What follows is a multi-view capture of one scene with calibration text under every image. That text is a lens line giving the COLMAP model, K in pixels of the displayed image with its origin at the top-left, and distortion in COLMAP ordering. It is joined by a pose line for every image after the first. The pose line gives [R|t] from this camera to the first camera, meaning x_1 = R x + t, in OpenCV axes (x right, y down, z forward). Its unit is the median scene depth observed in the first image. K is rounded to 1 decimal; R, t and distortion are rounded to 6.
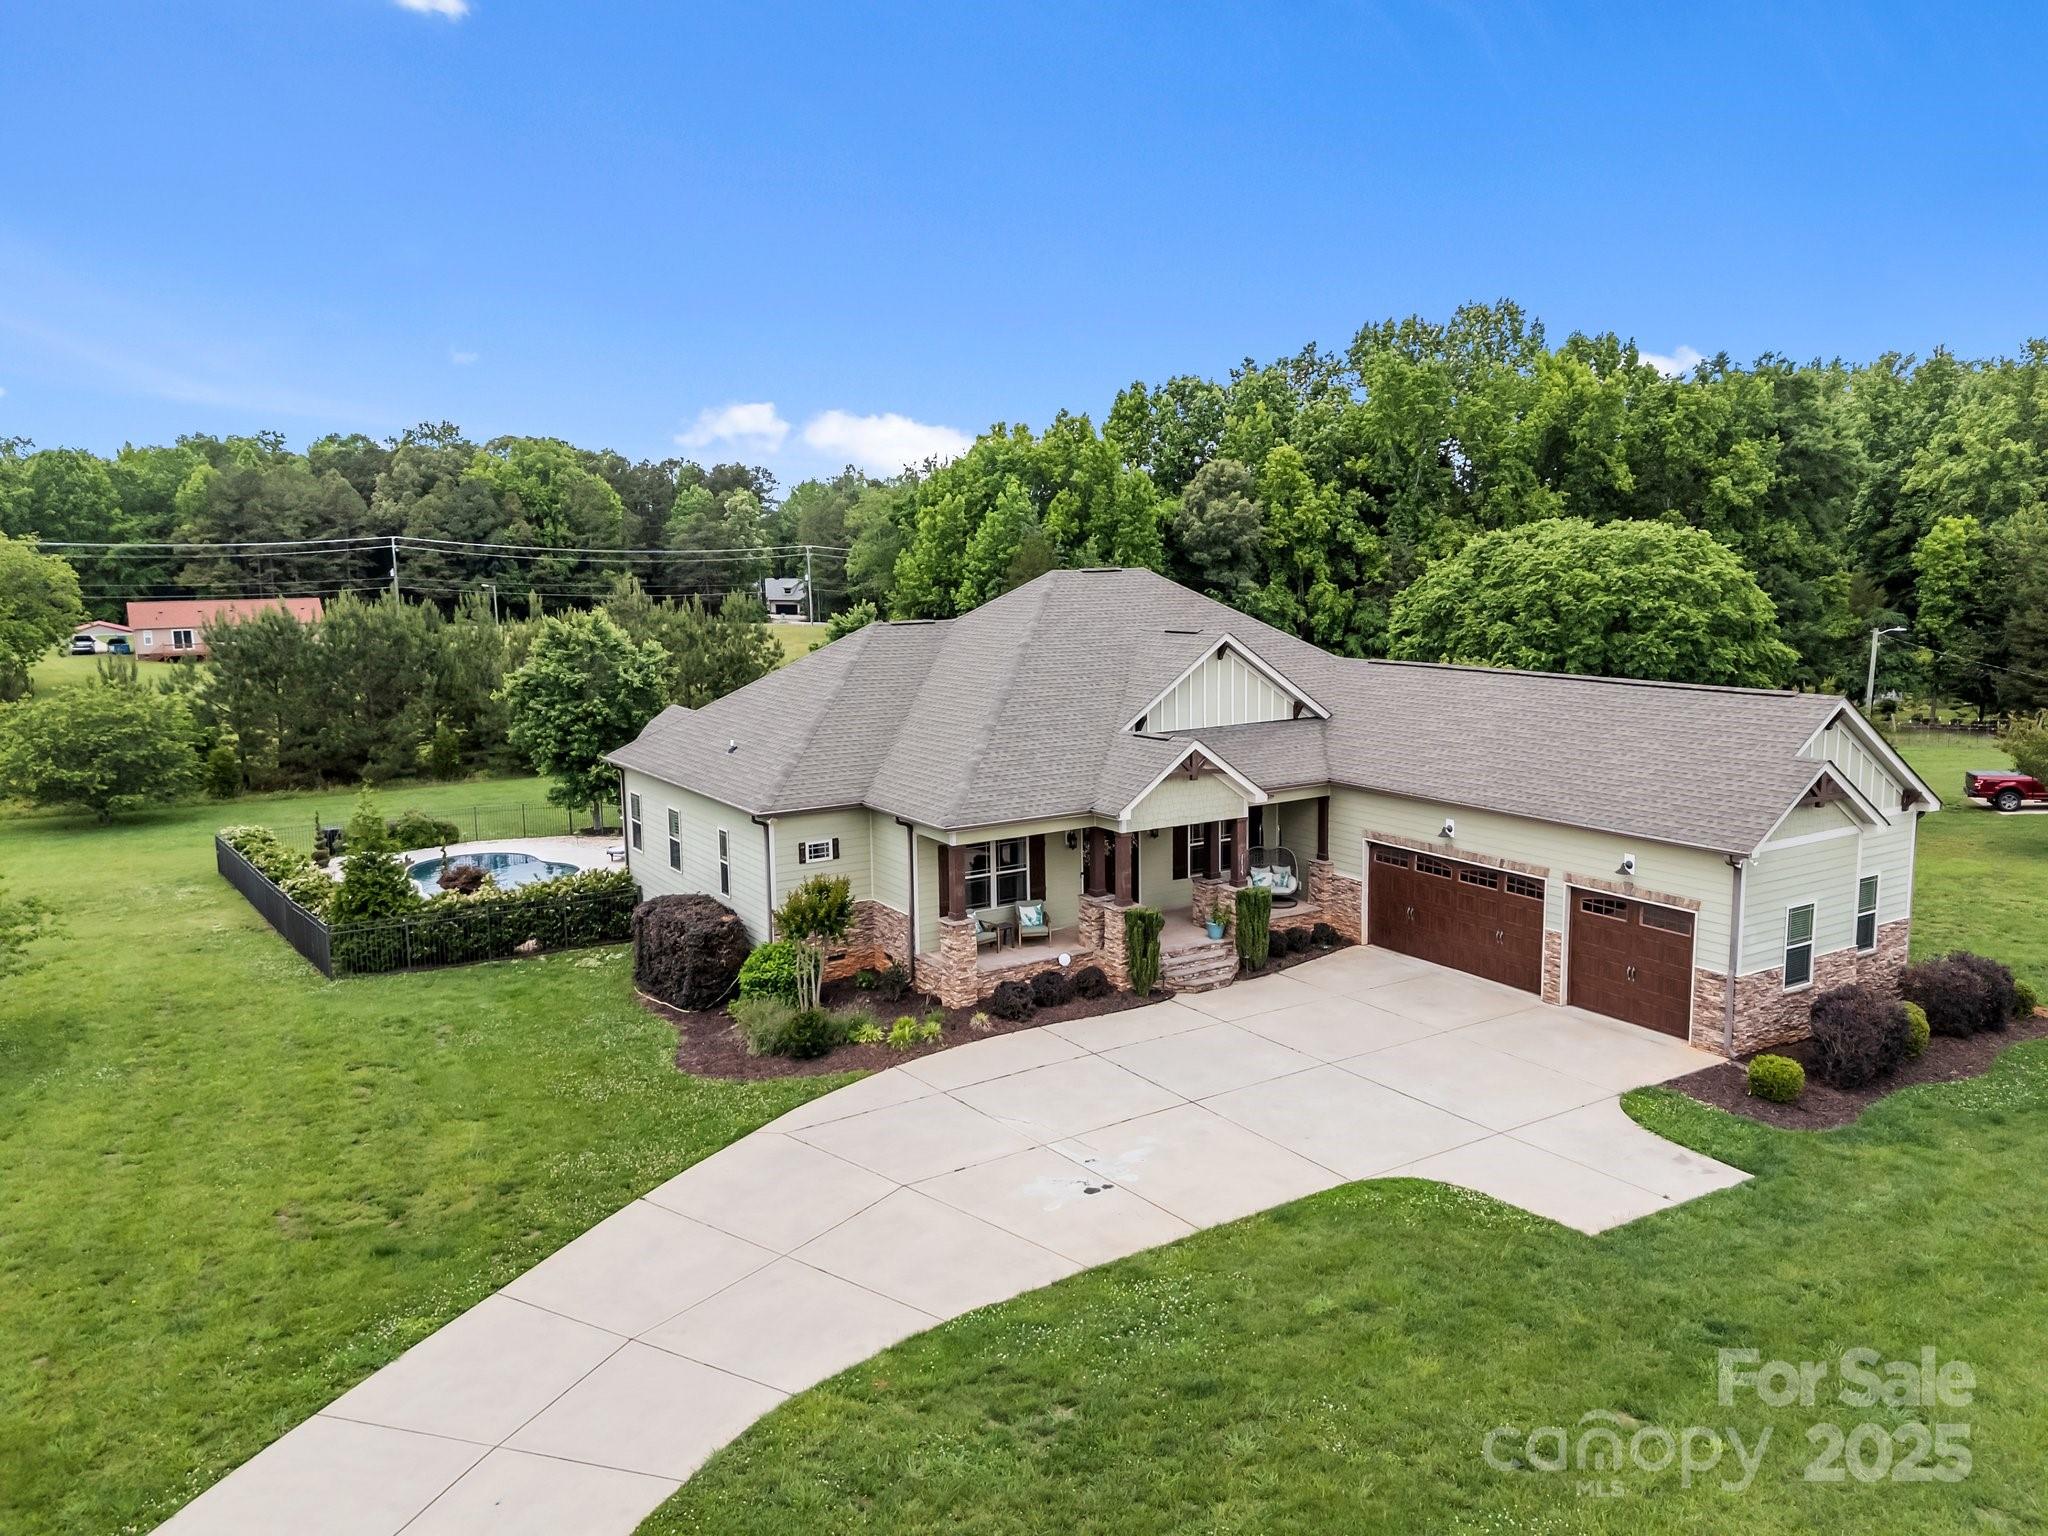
lens RADIAL K [[1508.5, 0, 1031.6], [0, 1508.5, 743.7], [0, 0, 1]] dist [0.053006, -0.054160]
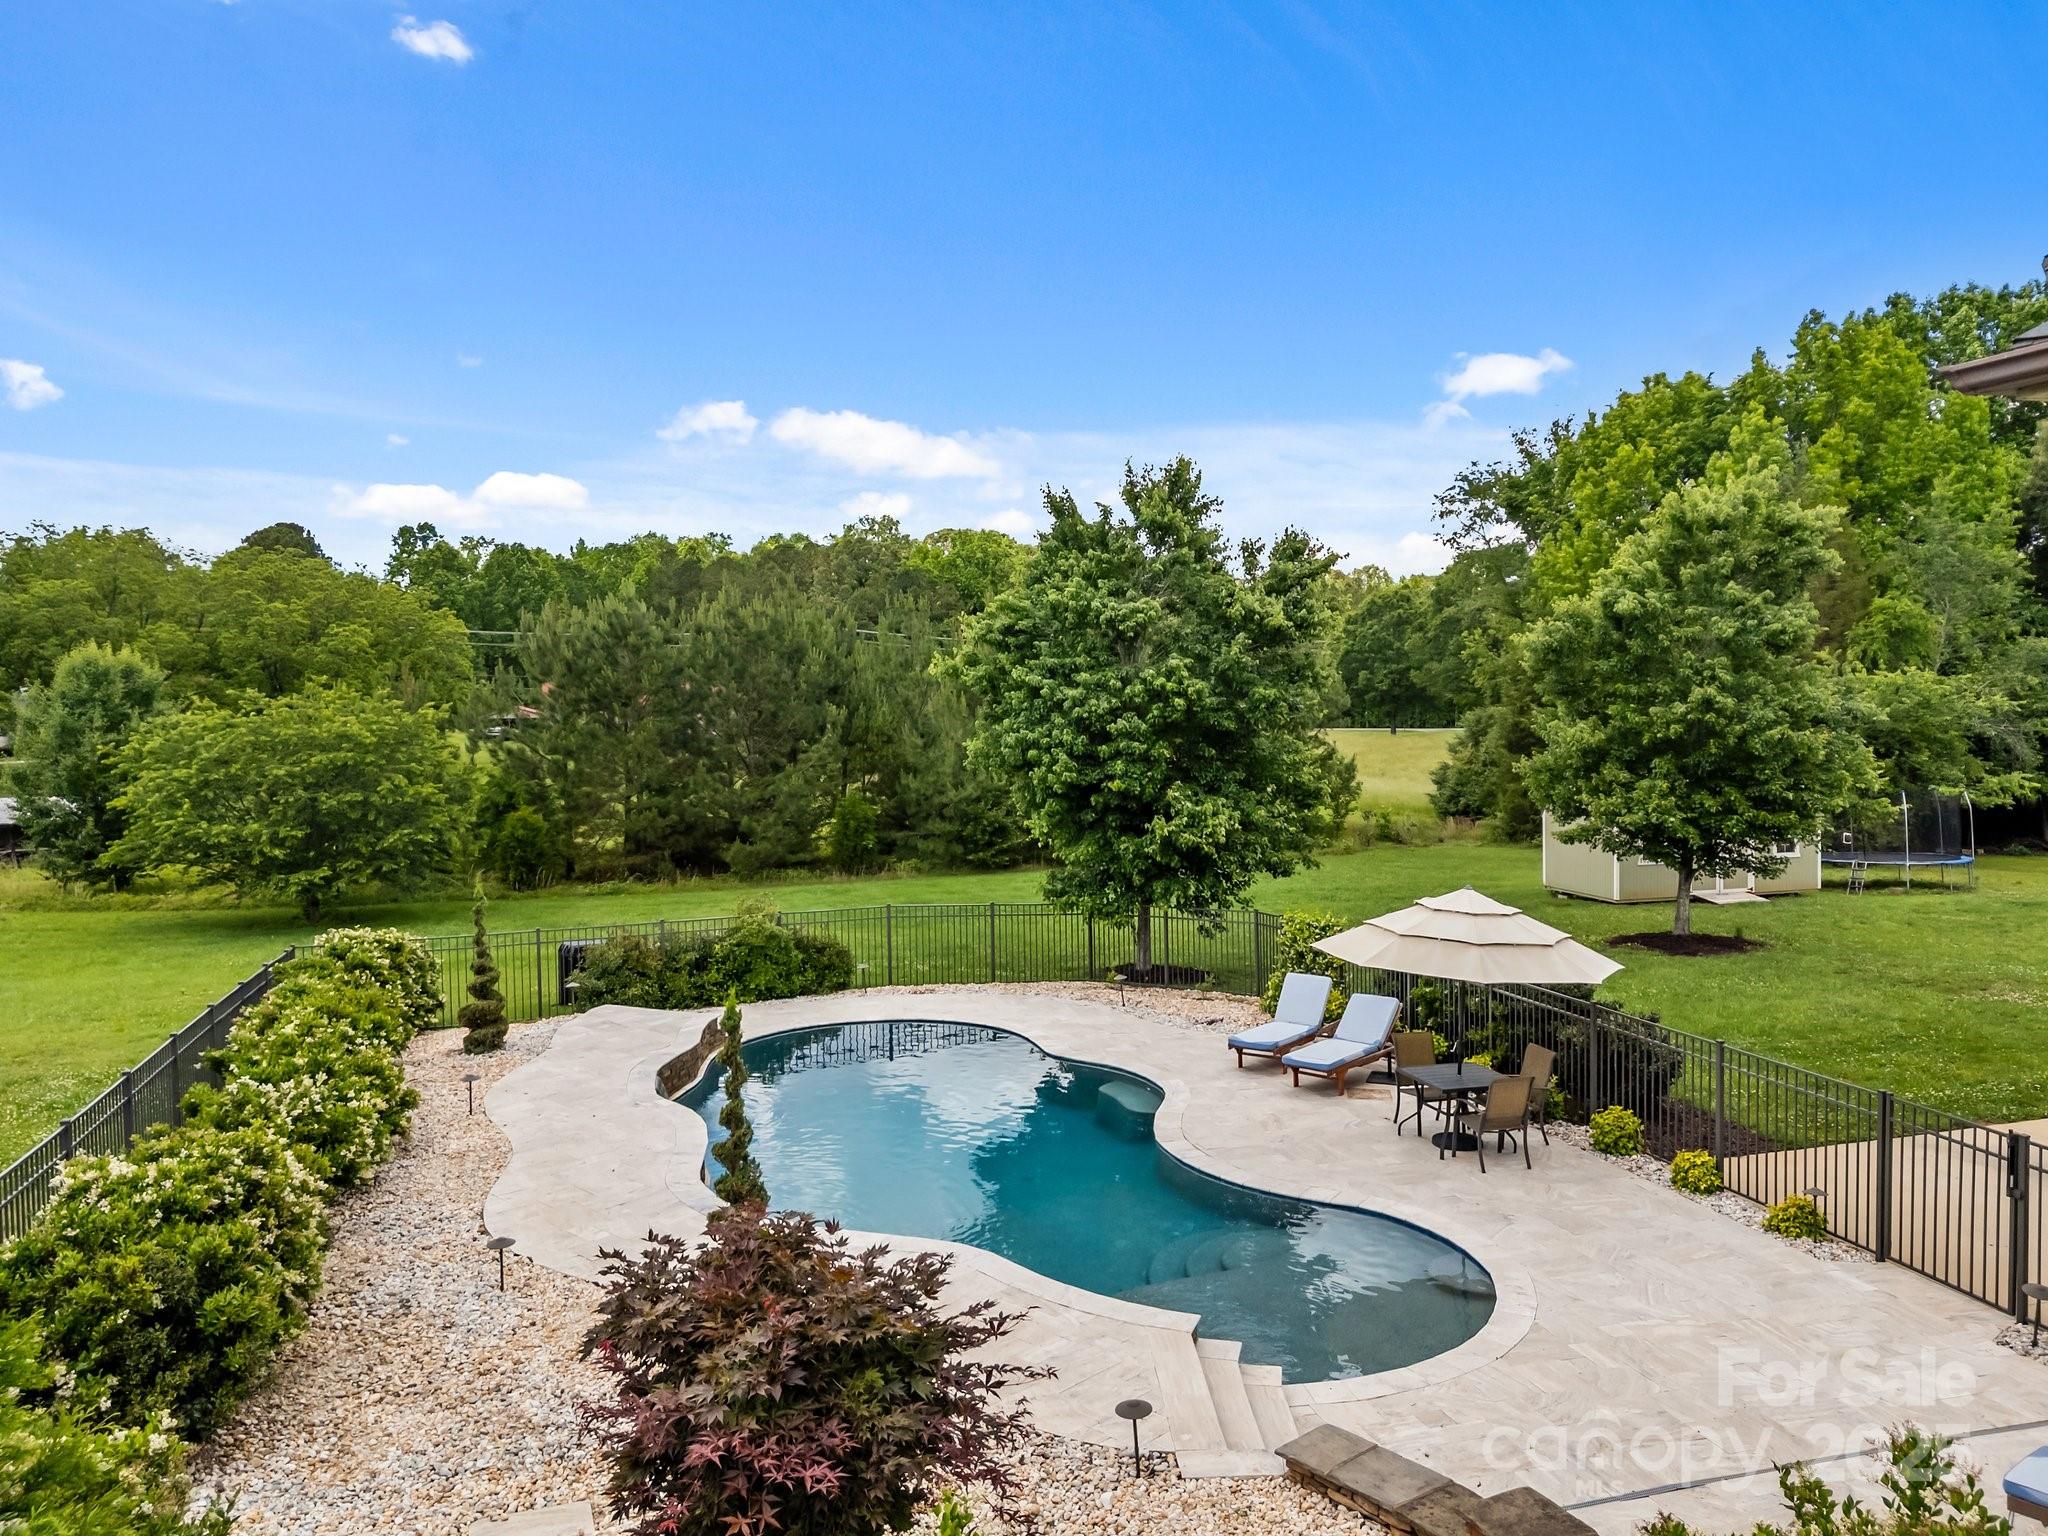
lens RADIAL K [[1508.5, 0, 1035.1], [0, 1508.5, 735.6], [0, 0, 1]] dist [0.053006, -0.054160]
pose [[0.965000, 0.004234, -0.262216, -0.212533], [-0.029443, 0.995297, -0.092286, 0.031654], [0.260592, 0.096777, 0.960586, 0.588939]]
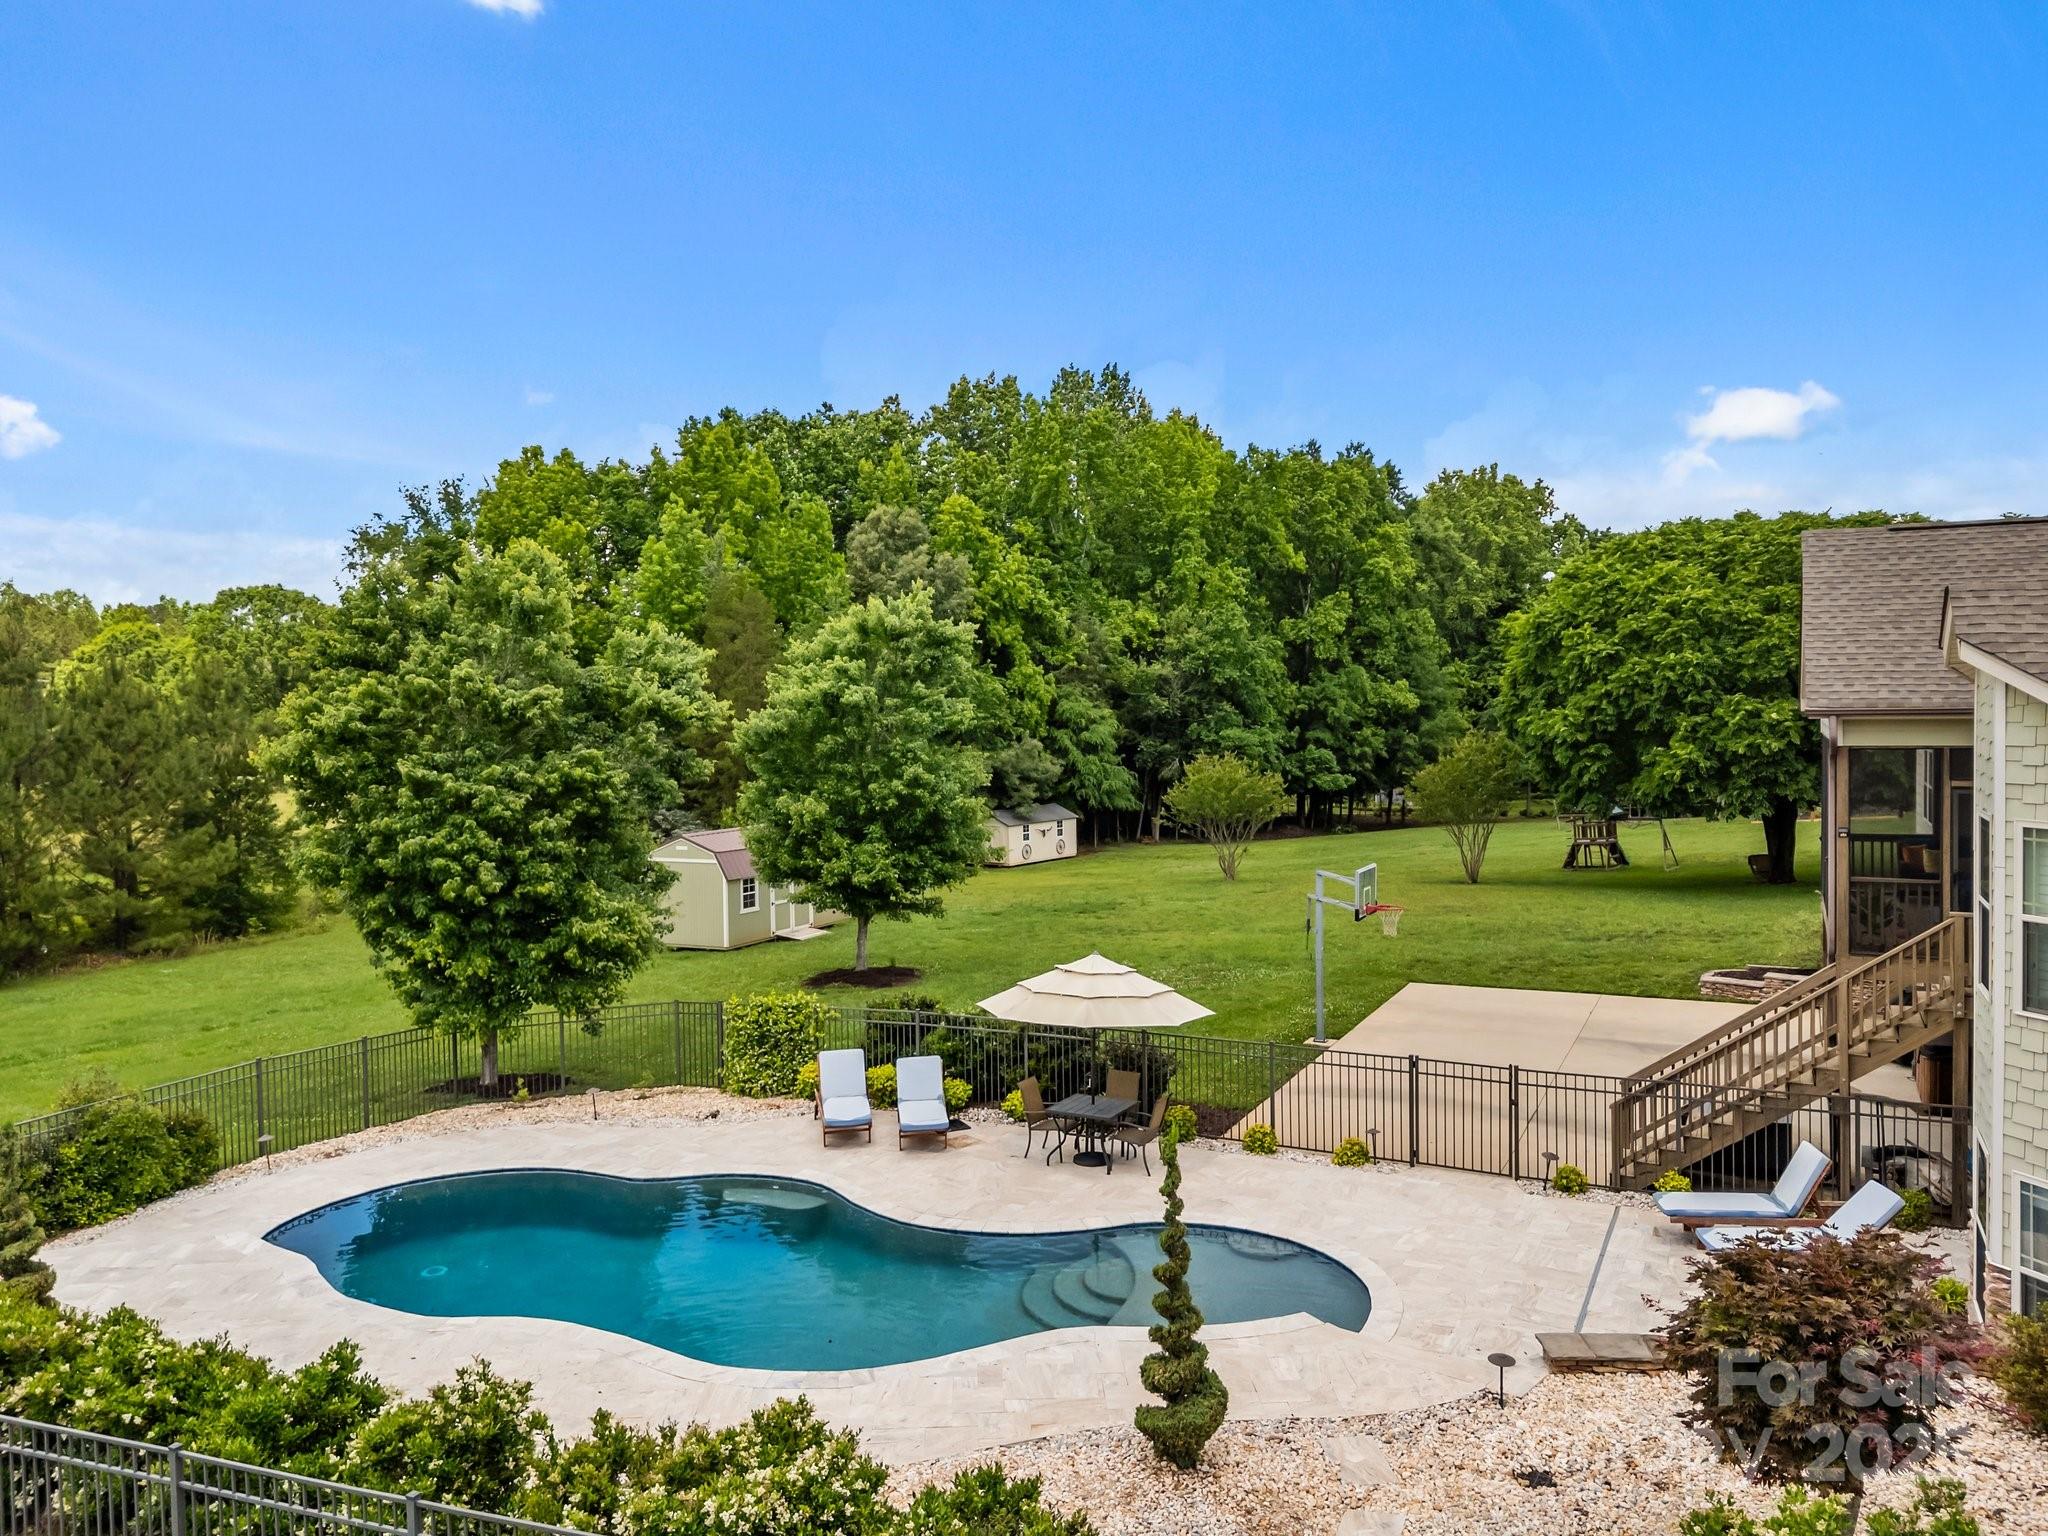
lens RADIAL K [[1508.5, 0, 1029.7], [0, 1508.5, 761.3], [0, 0, 1]] dist [0.053006, -0.054160]
pose [[0.843800, -0.019124, 0.536317, -0.403047], [0.074470, 0.993869, -0.081726, 0.015017], [-0.531465, 0.108900, 0.840051, 0.592289]]
